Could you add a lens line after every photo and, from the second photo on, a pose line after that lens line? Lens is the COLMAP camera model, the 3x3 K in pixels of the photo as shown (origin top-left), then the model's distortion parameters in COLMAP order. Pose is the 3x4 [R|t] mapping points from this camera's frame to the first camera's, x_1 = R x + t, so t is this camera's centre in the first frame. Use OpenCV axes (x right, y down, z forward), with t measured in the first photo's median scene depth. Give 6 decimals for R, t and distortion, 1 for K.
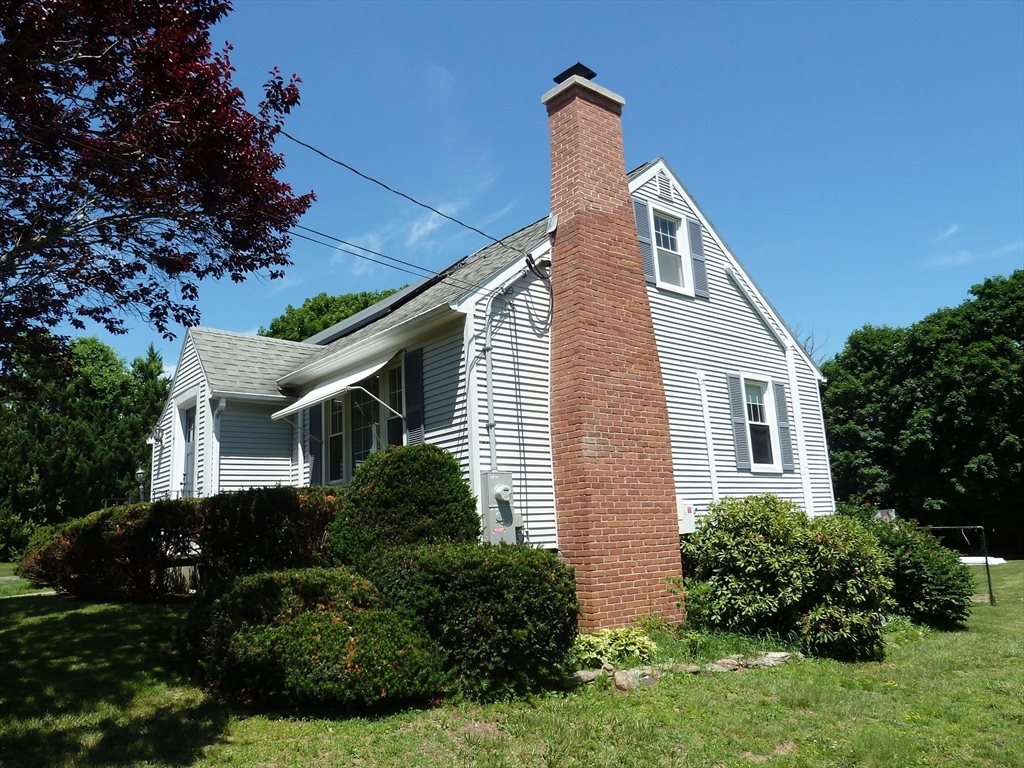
lens RADIAL K [[764.2, 0, 512.3], [0, 764.2, 384.4], [0, 0, 1]] dist [-0.033115, -0.000700]
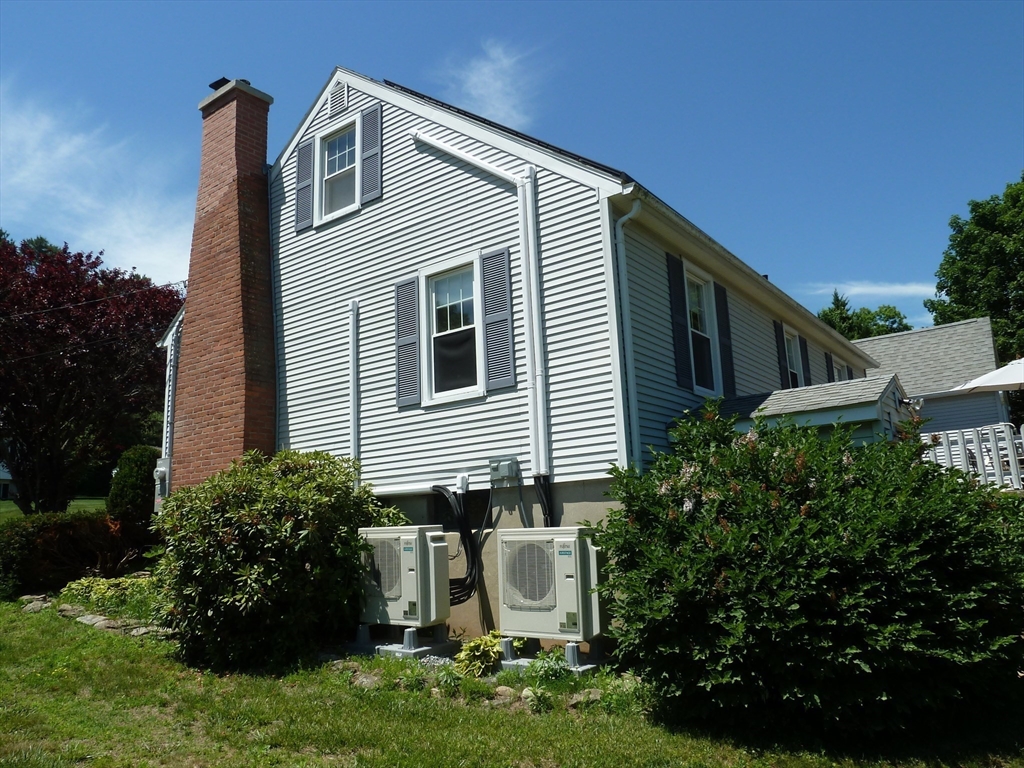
lens RADIAL K [[764.2, 0, 511.6], [0, 764.2, 383.4], [0, 0, 1]] dist [-0.033115, -0.000700]
pose [[0.227734, -0.149823, -0.962128, 0.985588], [0.224608, 0.969528, -0.097811, 0.175471], [0.947464, -0.193827, 0.254446, 0.866761]]
